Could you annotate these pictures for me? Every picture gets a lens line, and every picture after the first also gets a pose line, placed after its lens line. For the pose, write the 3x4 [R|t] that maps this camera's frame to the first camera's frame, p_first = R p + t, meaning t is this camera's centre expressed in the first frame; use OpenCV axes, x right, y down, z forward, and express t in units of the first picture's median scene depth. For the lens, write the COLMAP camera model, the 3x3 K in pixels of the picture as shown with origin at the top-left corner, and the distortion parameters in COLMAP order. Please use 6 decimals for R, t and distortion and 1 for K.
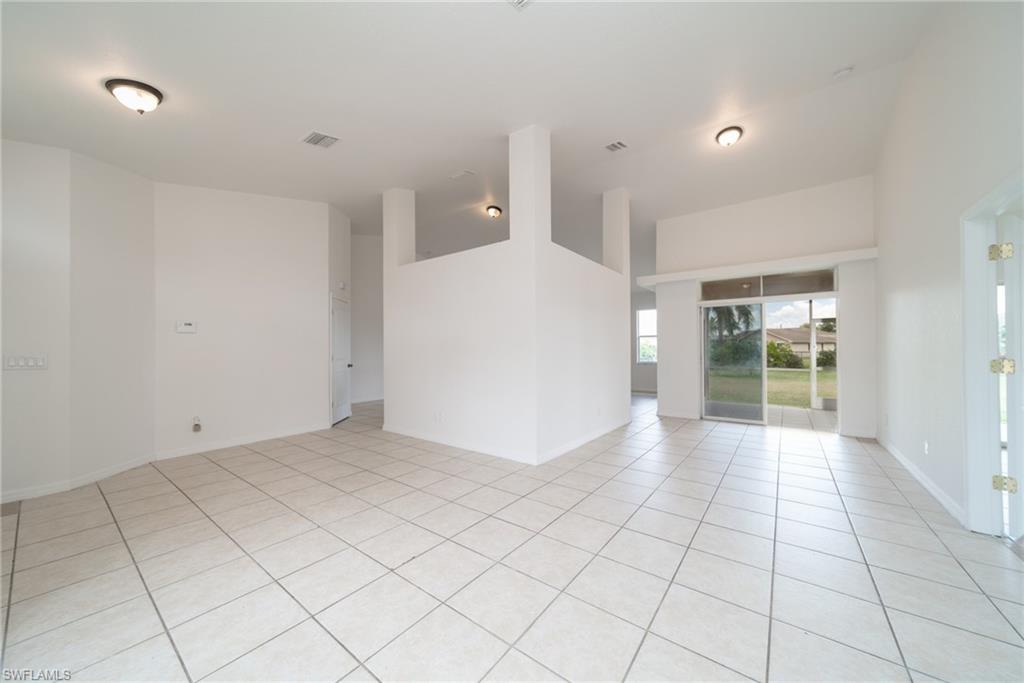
lens RADIAL K [[354.2, 0, 514.9], [0, 354.2, 343.9], [0, 0, 1]] dist [0.006584, -0.000557]
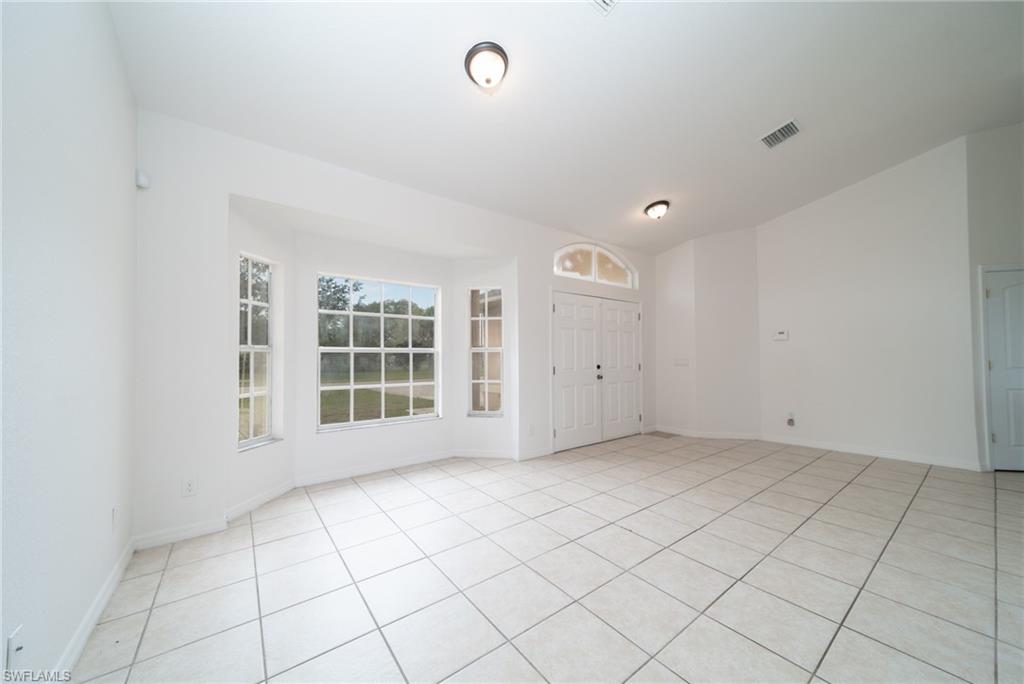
lens RADIAL K [[354.2, 0, 510.7], [0, 354.2, 349.6], [0, 0, 1]] dist [0.006584, -0.000557]
pose [[-0.267616, -0.016729, -0.963380, 0.661421], [0.027787, 0.999299, -0.025072, 0.006984], [0.963125, -0.033479, -0.266964, 0.638521]]
